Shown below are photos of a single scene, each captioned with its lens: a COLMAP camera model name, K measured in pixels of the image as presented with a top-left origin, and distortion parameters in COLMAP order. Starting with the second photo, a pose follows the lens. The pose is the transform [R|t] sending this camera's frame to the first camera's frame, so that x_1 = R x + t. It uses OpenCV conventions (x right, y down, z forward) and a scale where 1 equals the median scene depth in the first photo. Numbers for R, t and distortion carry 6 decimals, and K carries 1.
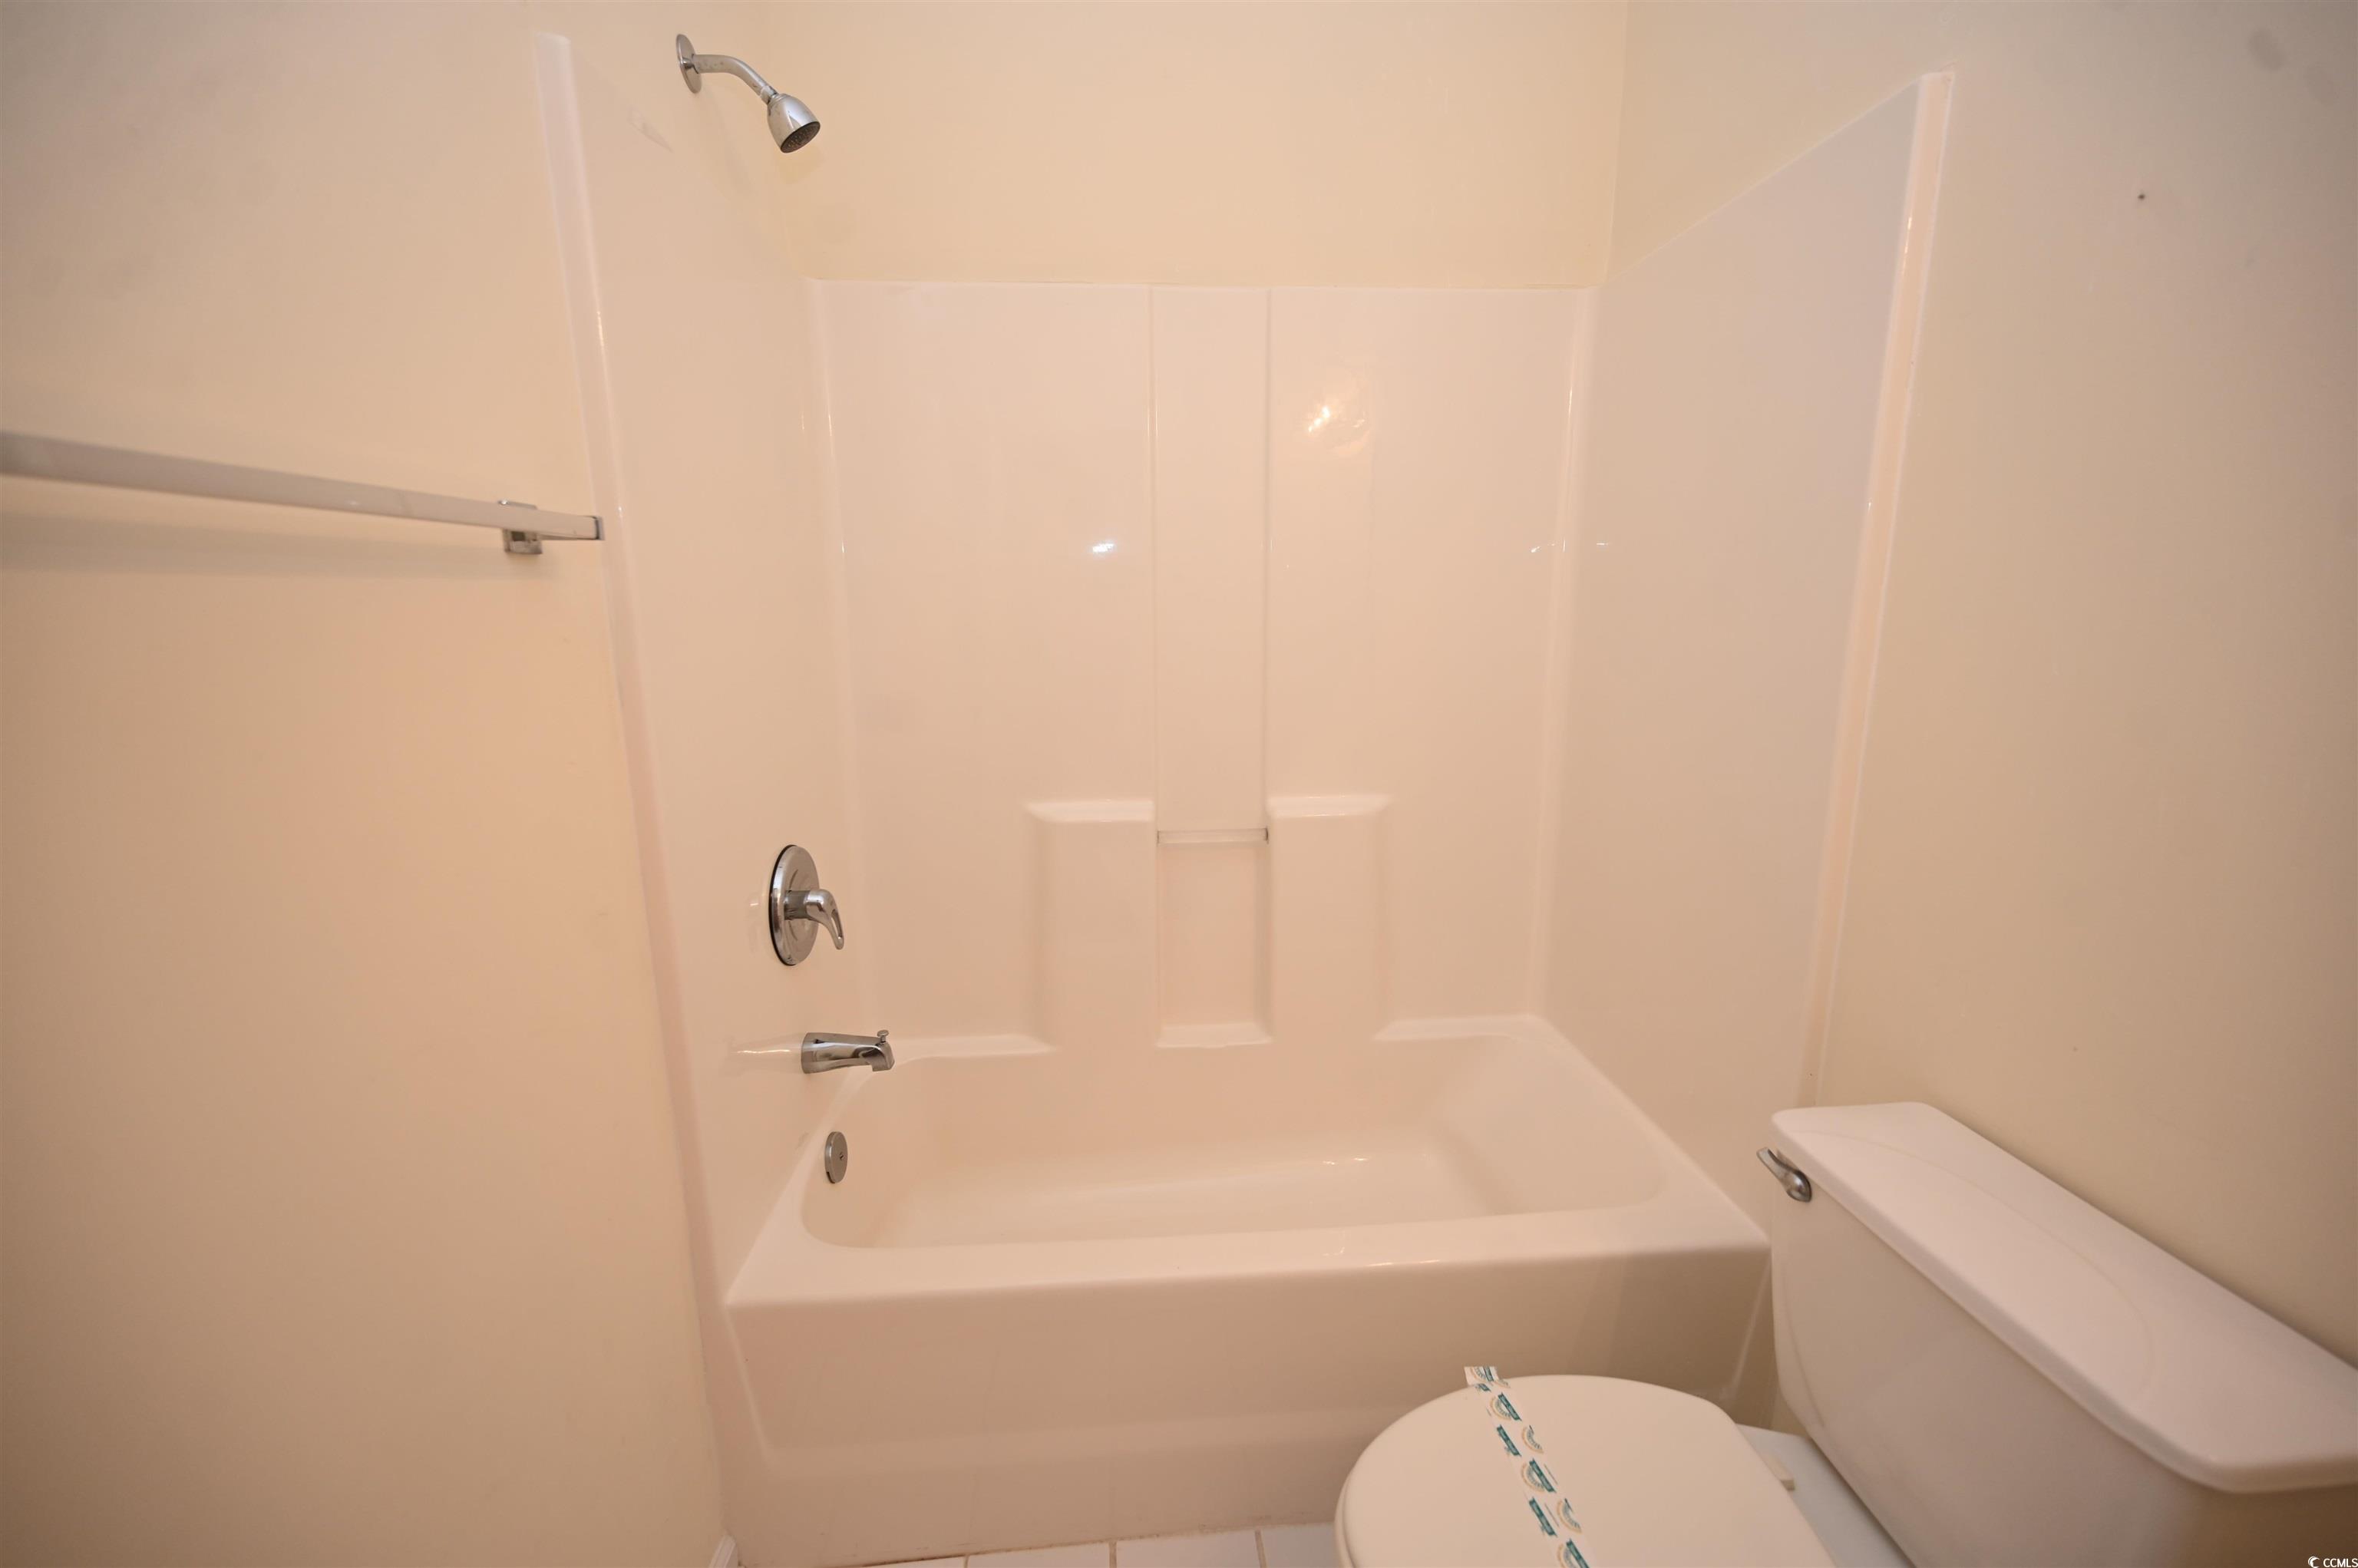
lens RADIAL K [[927.9, 0, 1175.7], [0, 927.9, 779.3], [0, 0, 1]] dist [-0.001588, 0.000058]
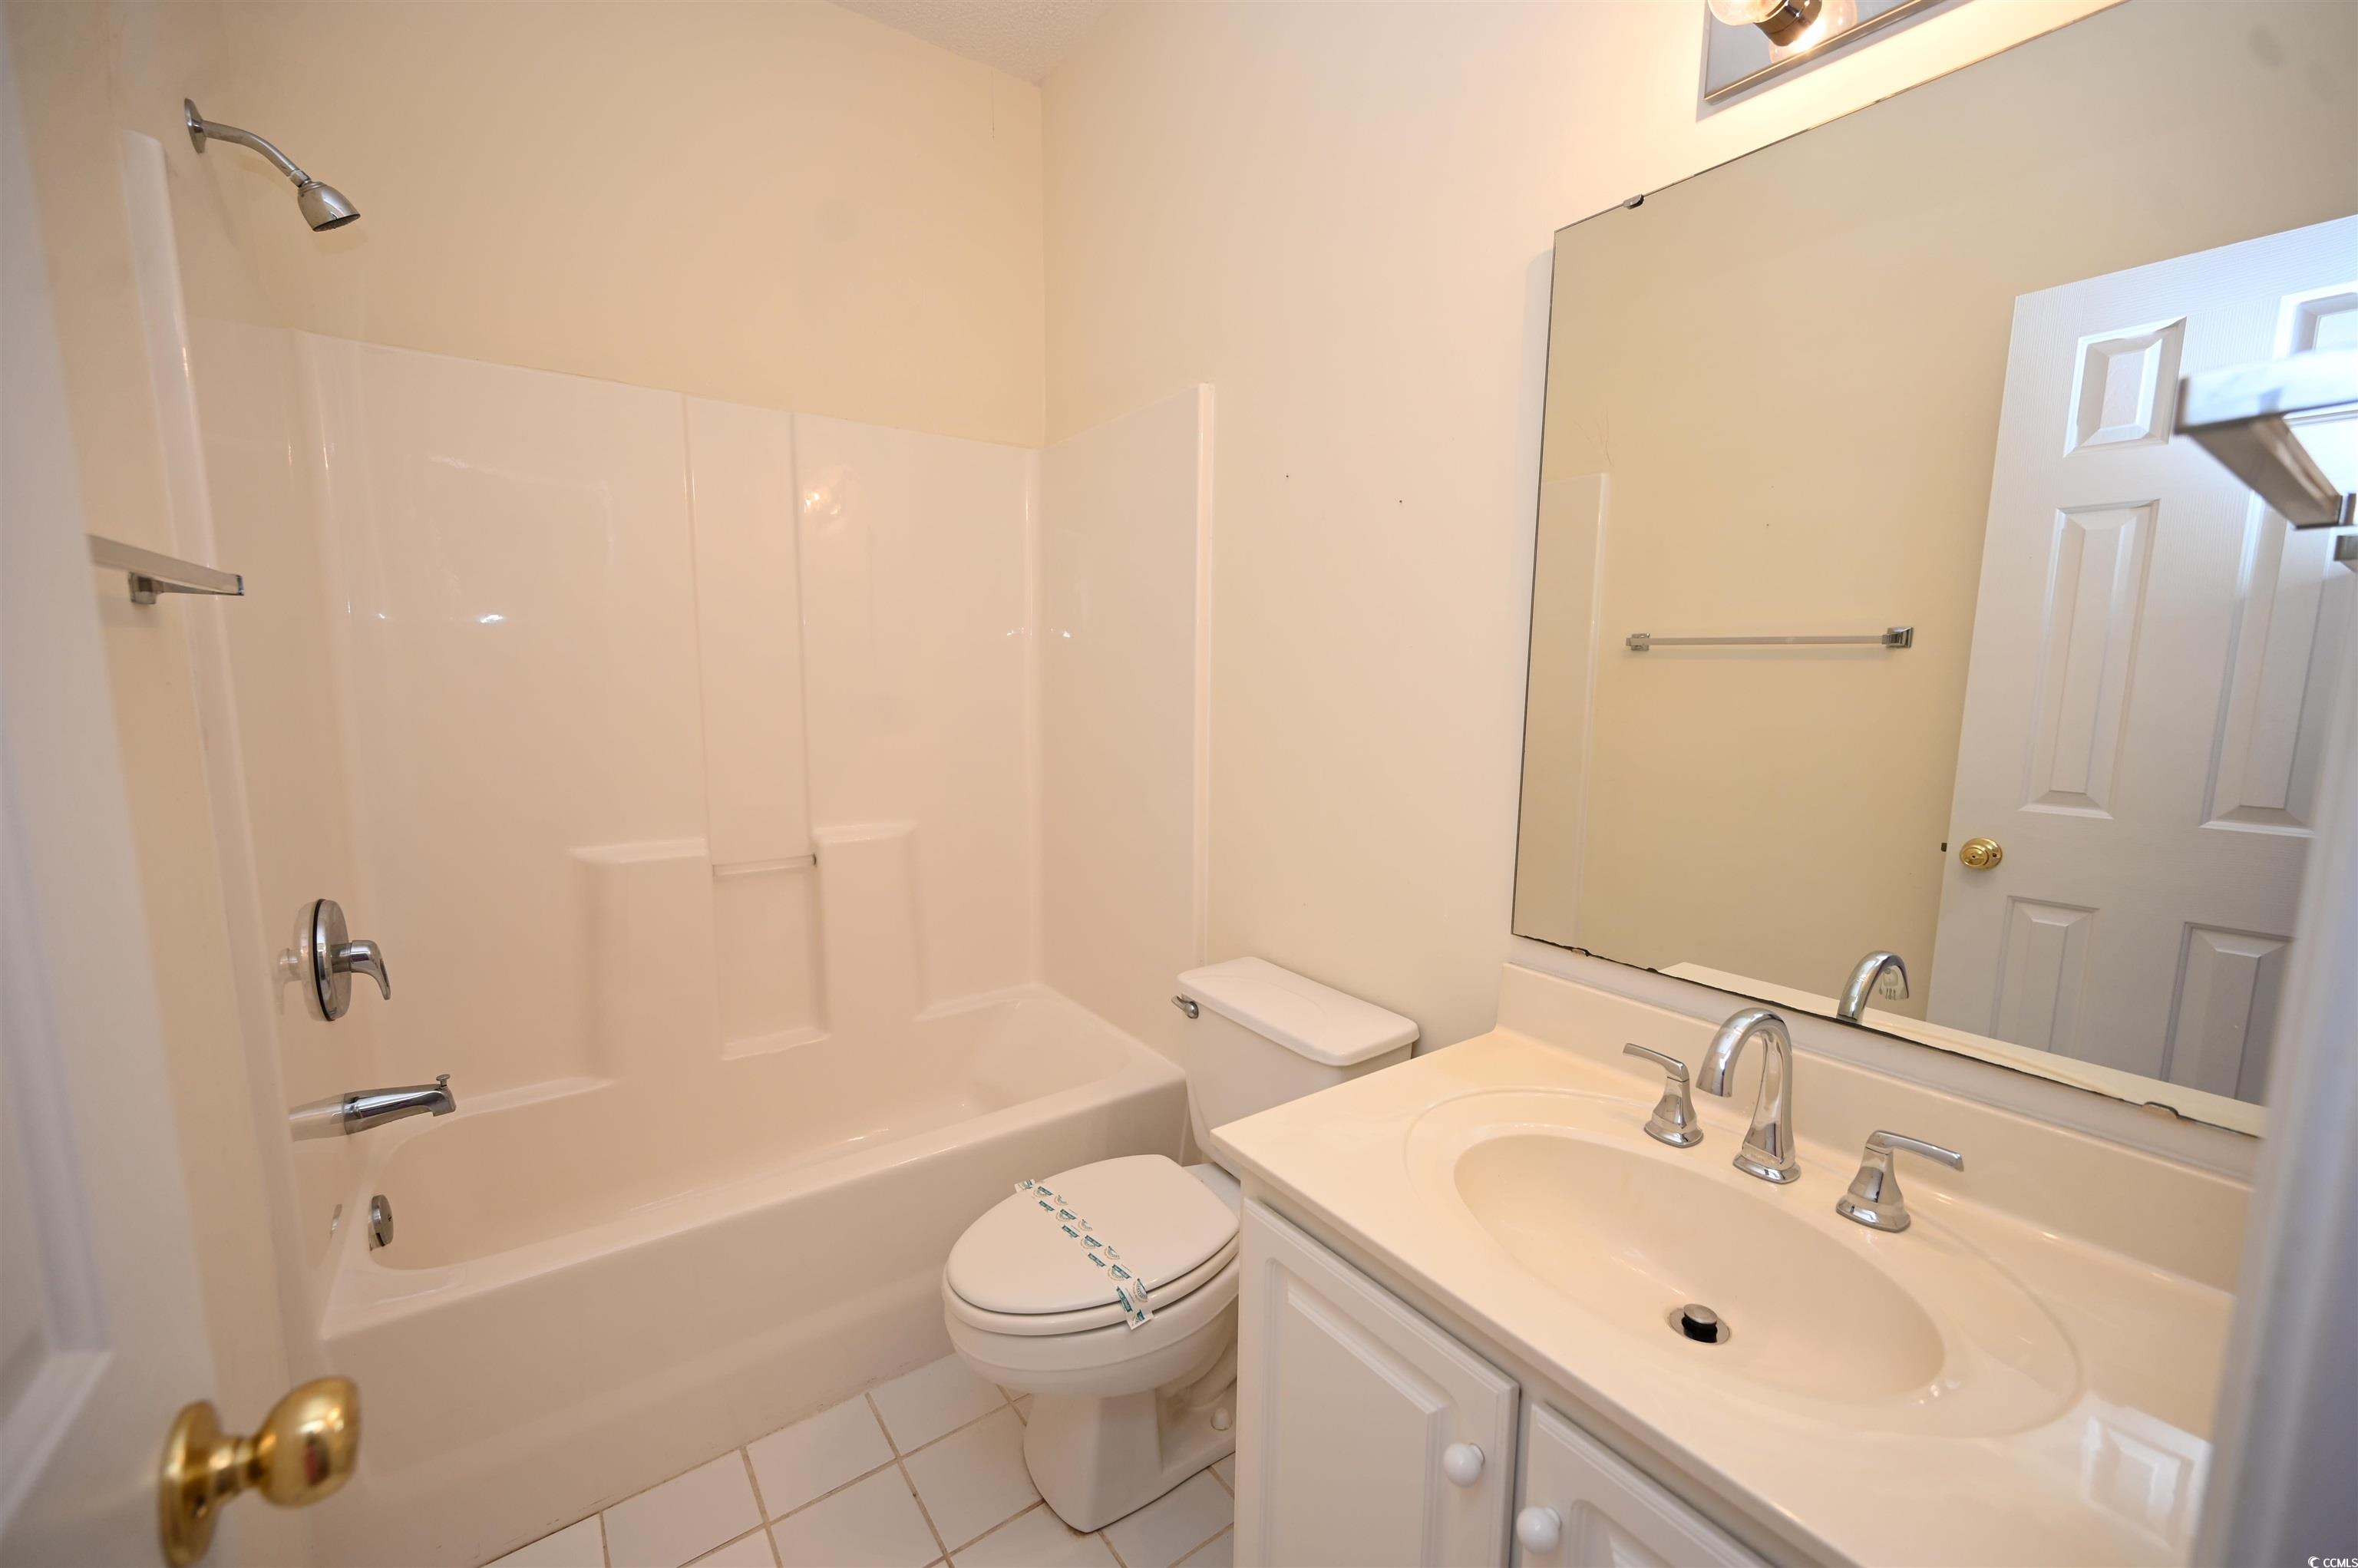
lens RADIAL K [[927.9, 0, 1175.3], [0, 927.9, 802.3], [0, 0, 1]] dist [-0.001588, 0.000058]
pose [[0.853329, -0.056135, 0.518342, -0.147093], [0.081433, 0.996335, -0.026161, 0.068029], [-0.514974, 0.064534, 0.854773, -0.315783]]
